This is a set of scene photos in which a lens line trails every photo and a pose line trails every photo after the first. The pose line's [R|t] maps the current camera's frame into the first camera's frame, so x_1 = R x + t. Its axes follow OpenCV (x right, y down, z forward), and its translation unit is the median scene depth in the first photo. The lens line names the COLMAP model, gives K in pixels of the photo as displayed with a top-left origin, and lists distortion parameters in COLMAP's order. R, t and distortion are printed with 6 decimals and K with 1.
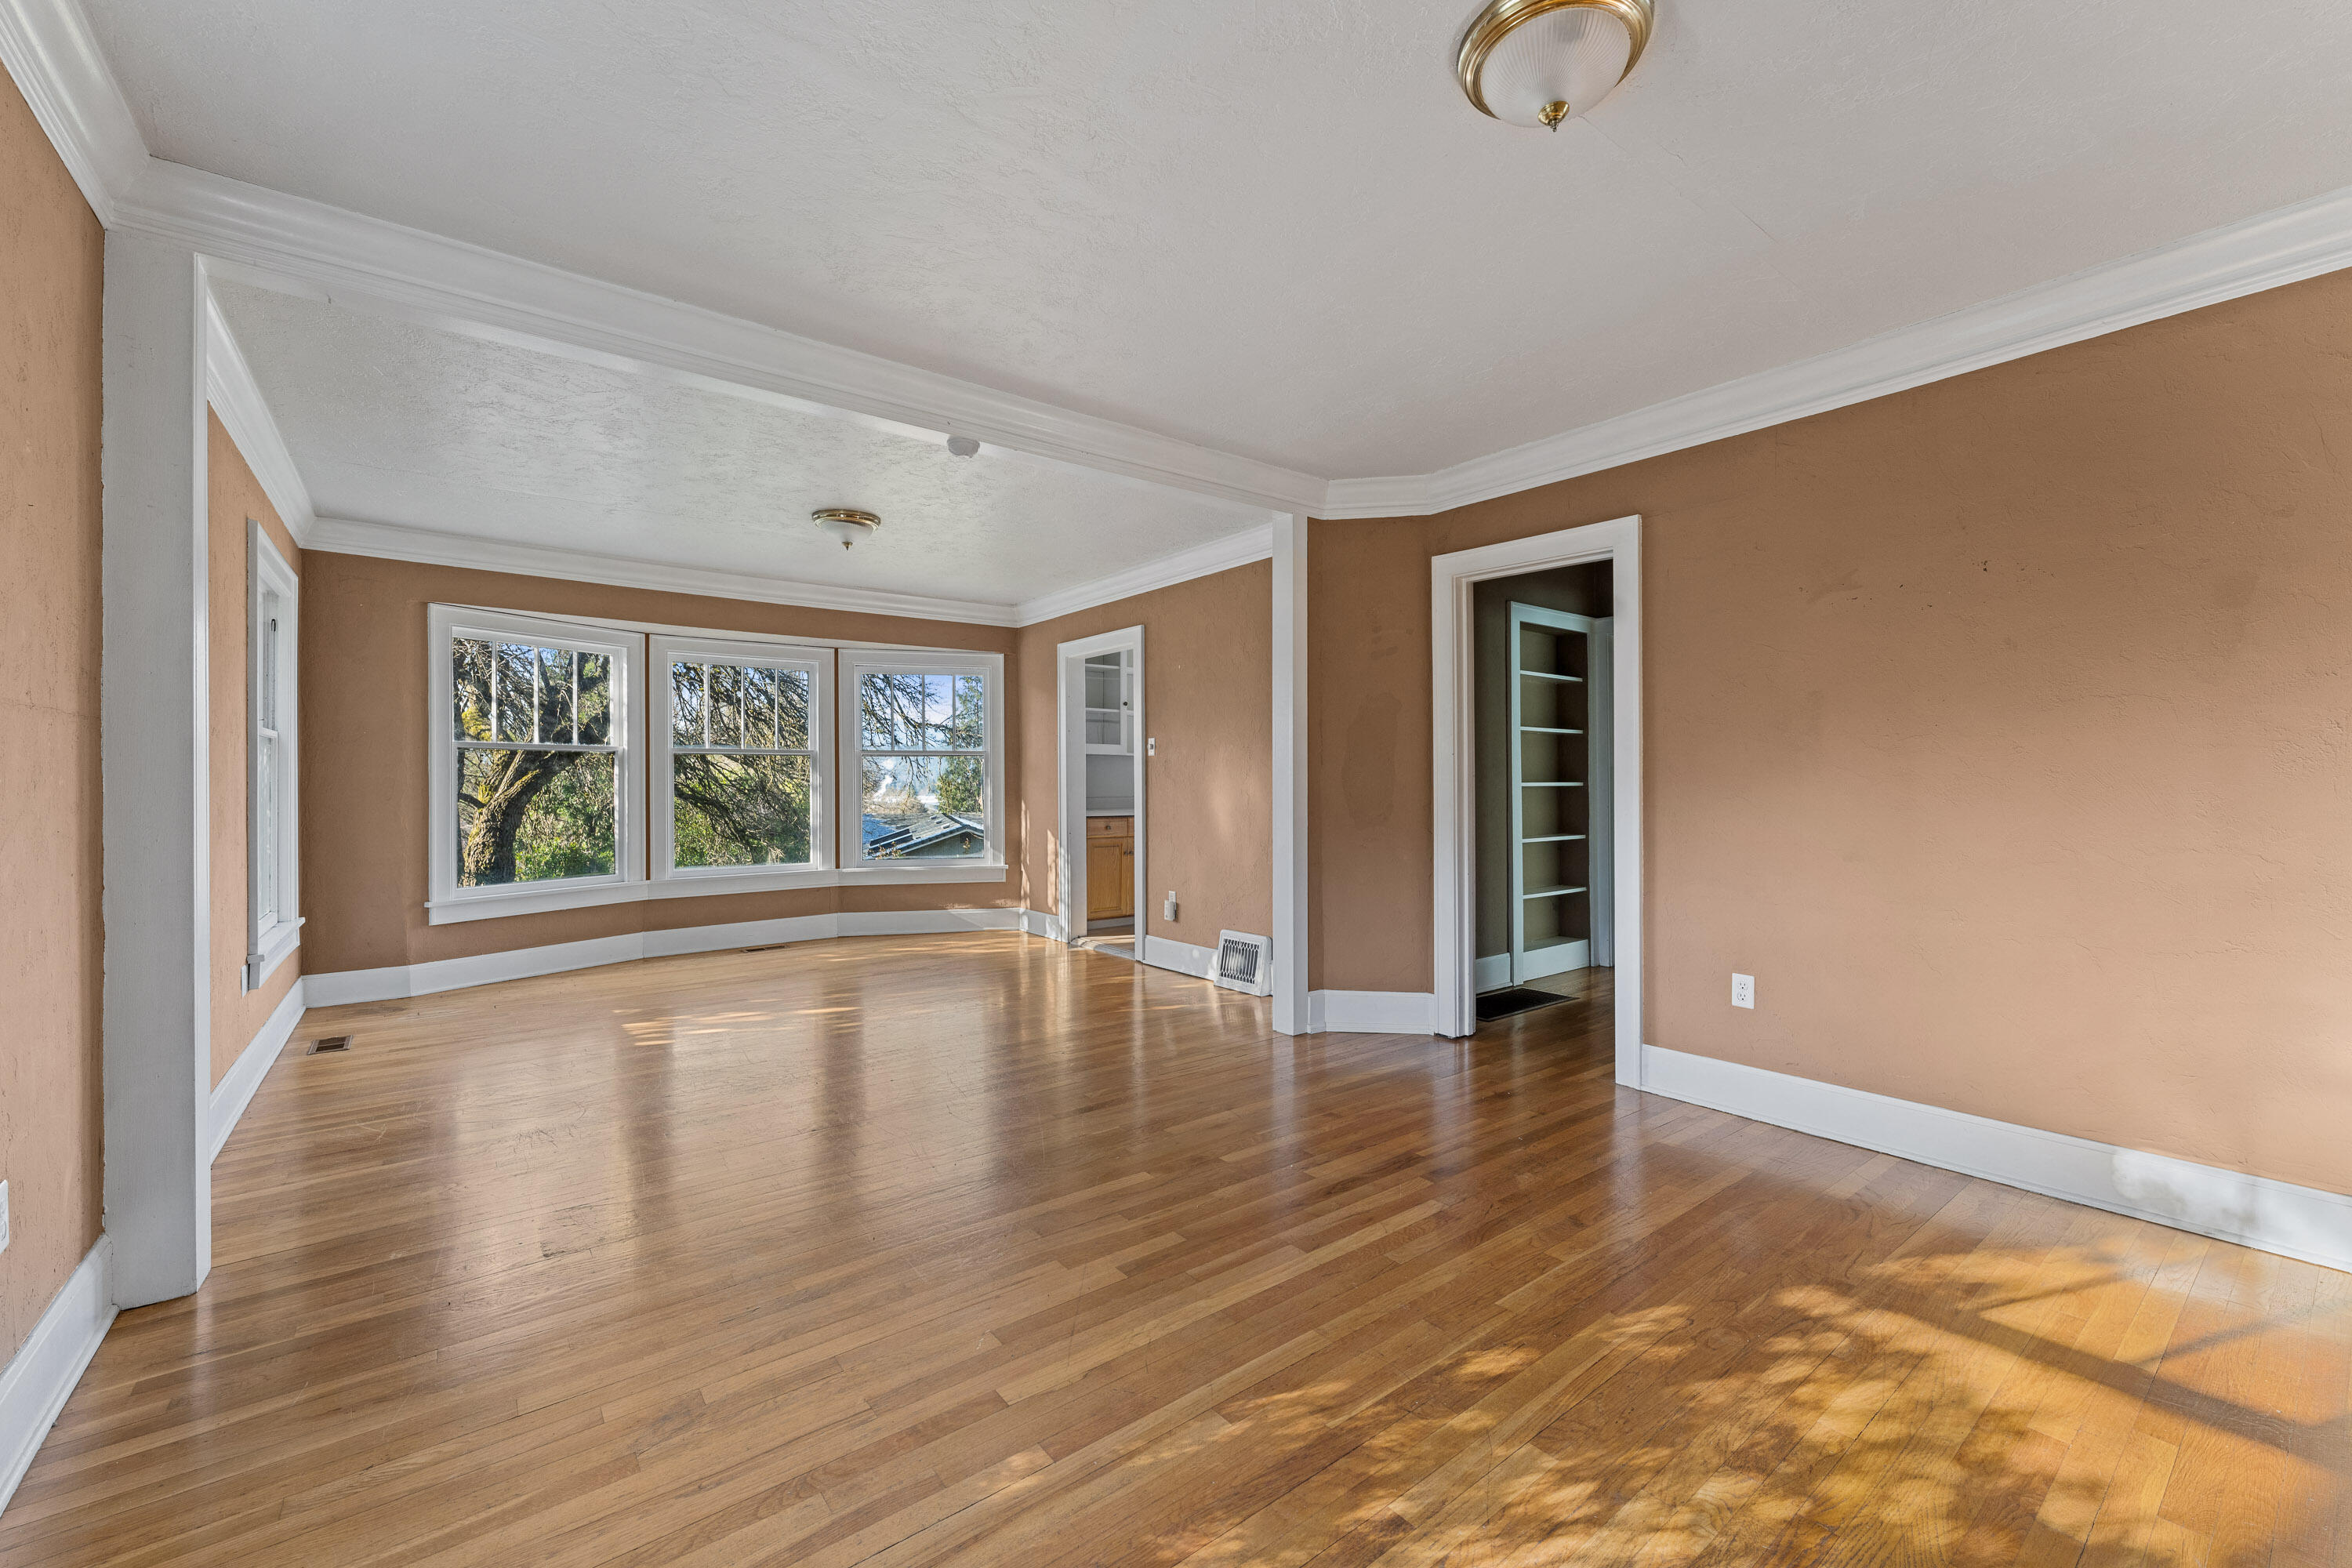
lens RADIAL K [[934.0, 0, 1176.0], [0, 934.0, 784.0], [0, 0, 1]] dist [0.011478, -0.000120]
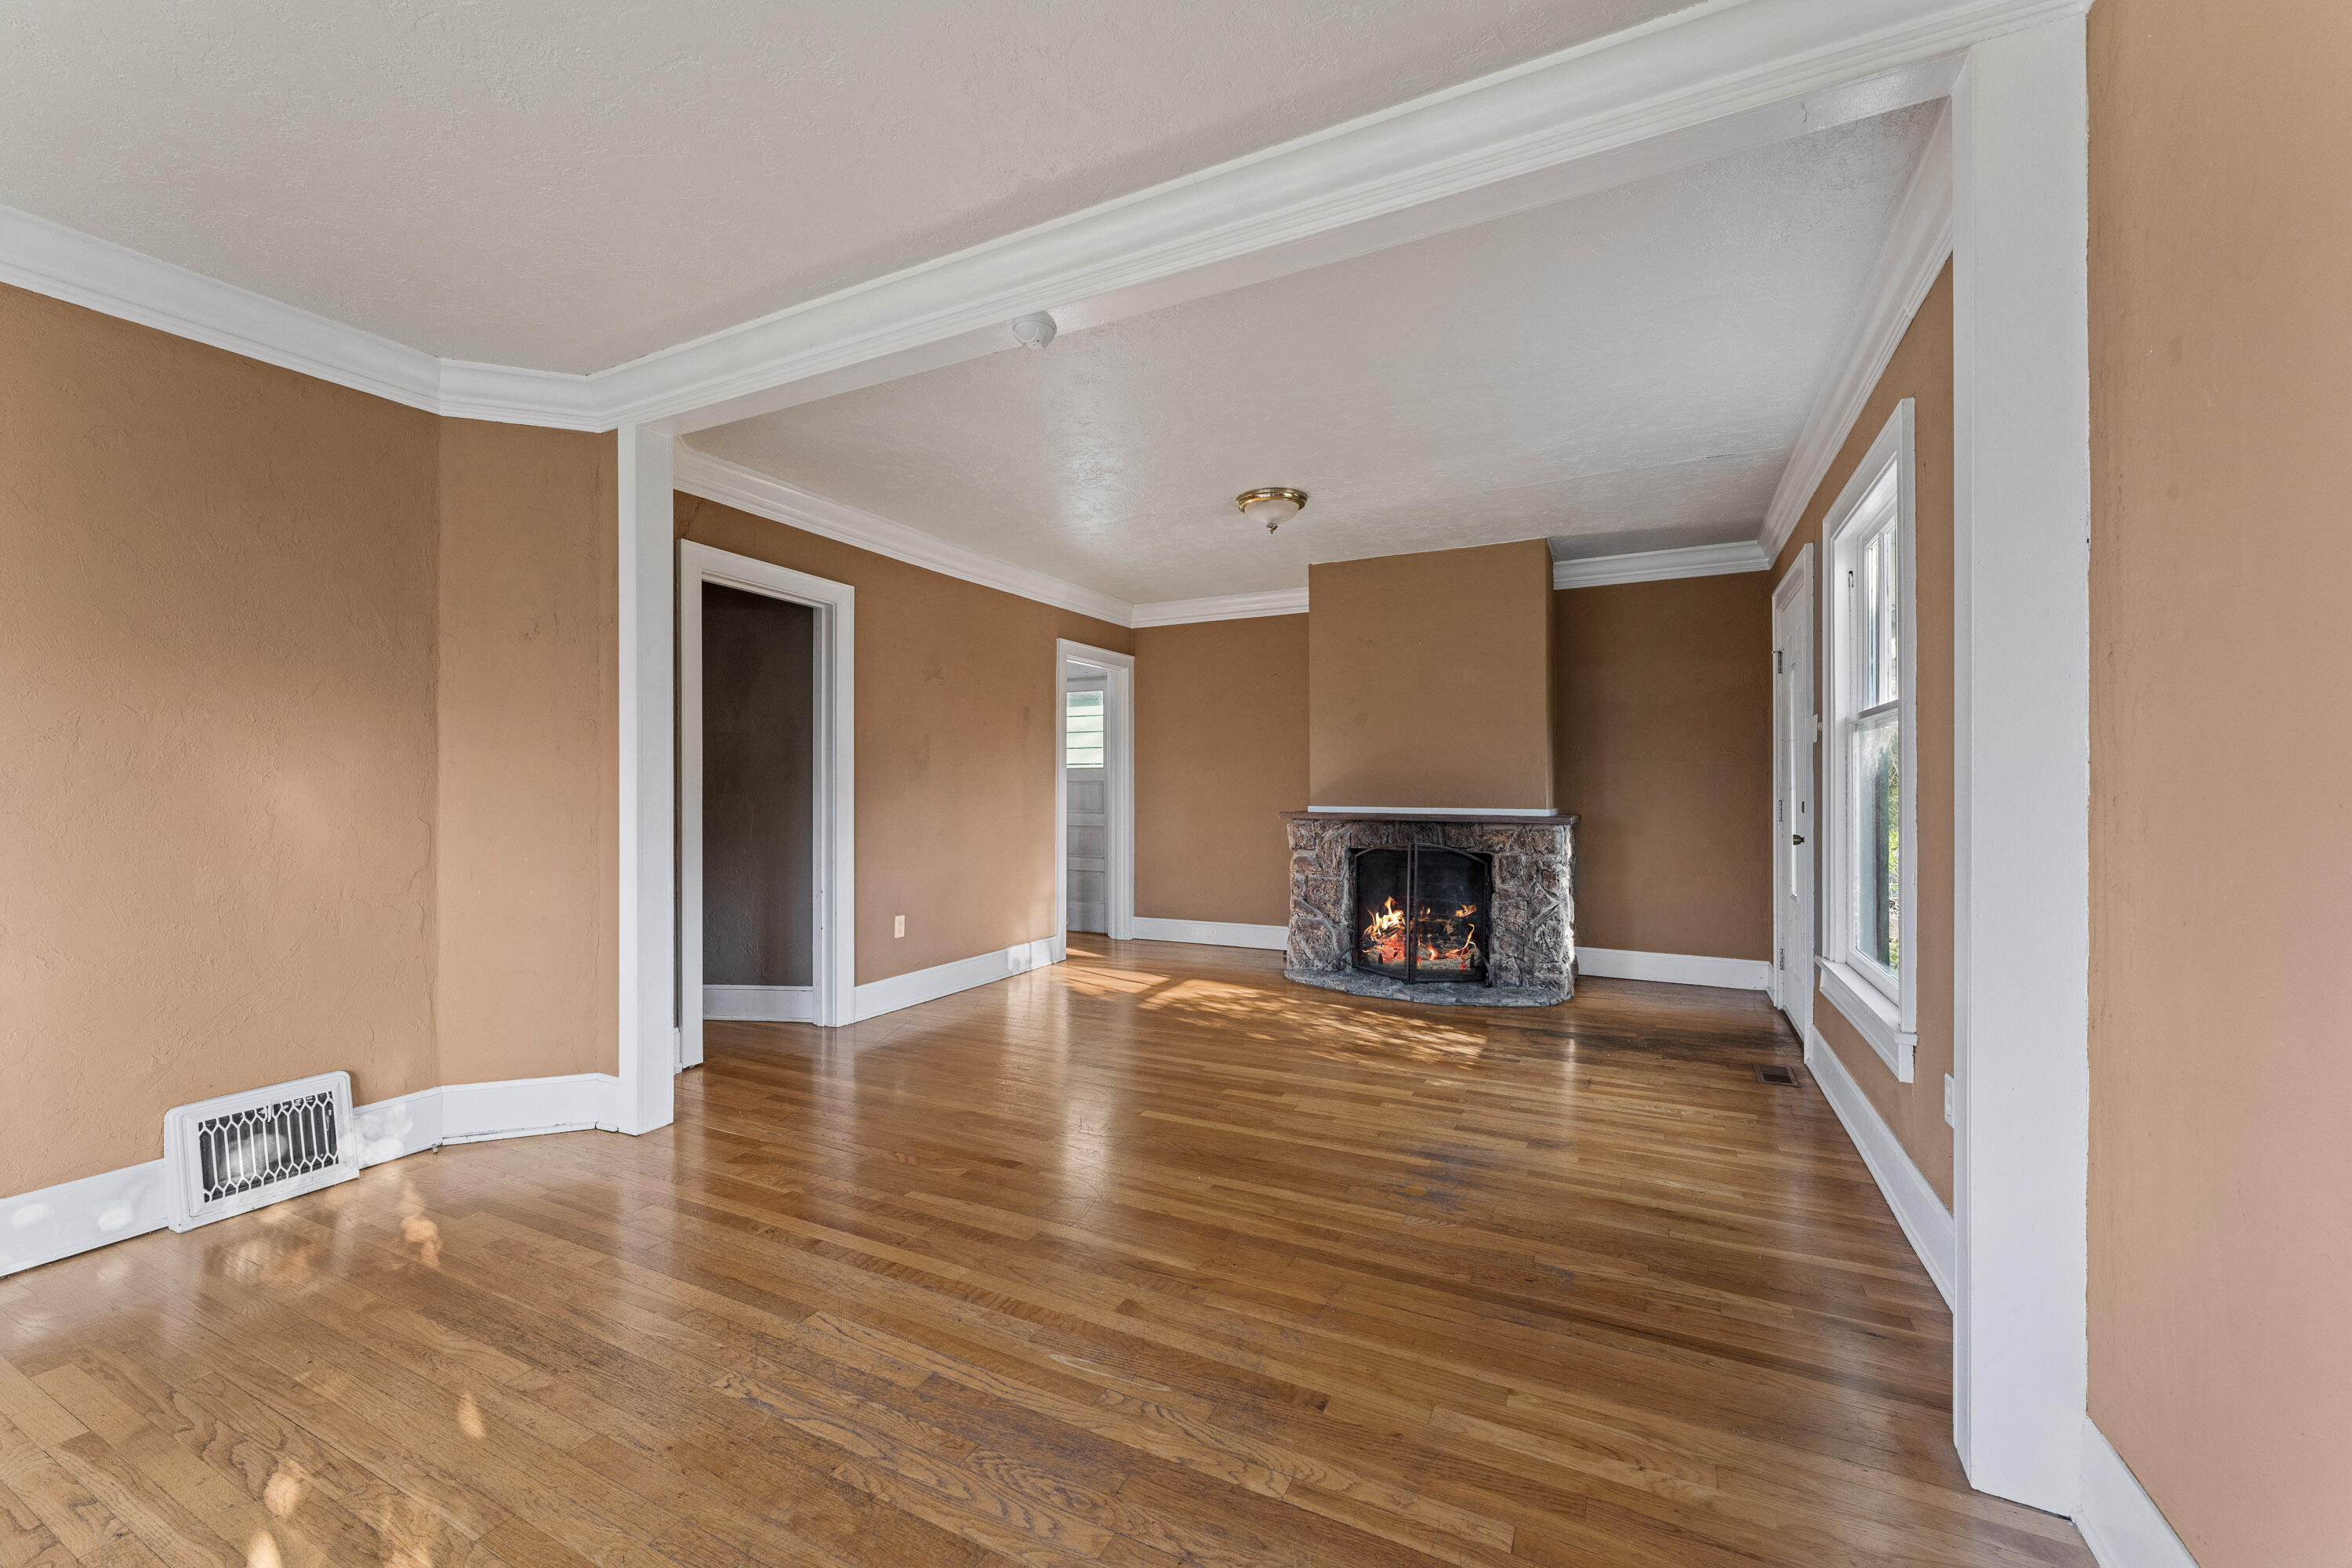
lens RADIAL K [[934.0, 0, 1176.0], [0, 934.0, 784.0], [0, 0, 1]] dist [0.011478, -0.000120]
pose [[-0.425332, 0.006163, 0.905016, -1.424234], [0.001991, 0.999981, -0.005874, -0.001158], [-0.905035, -0.000696, -0.425336, 1.840426]]
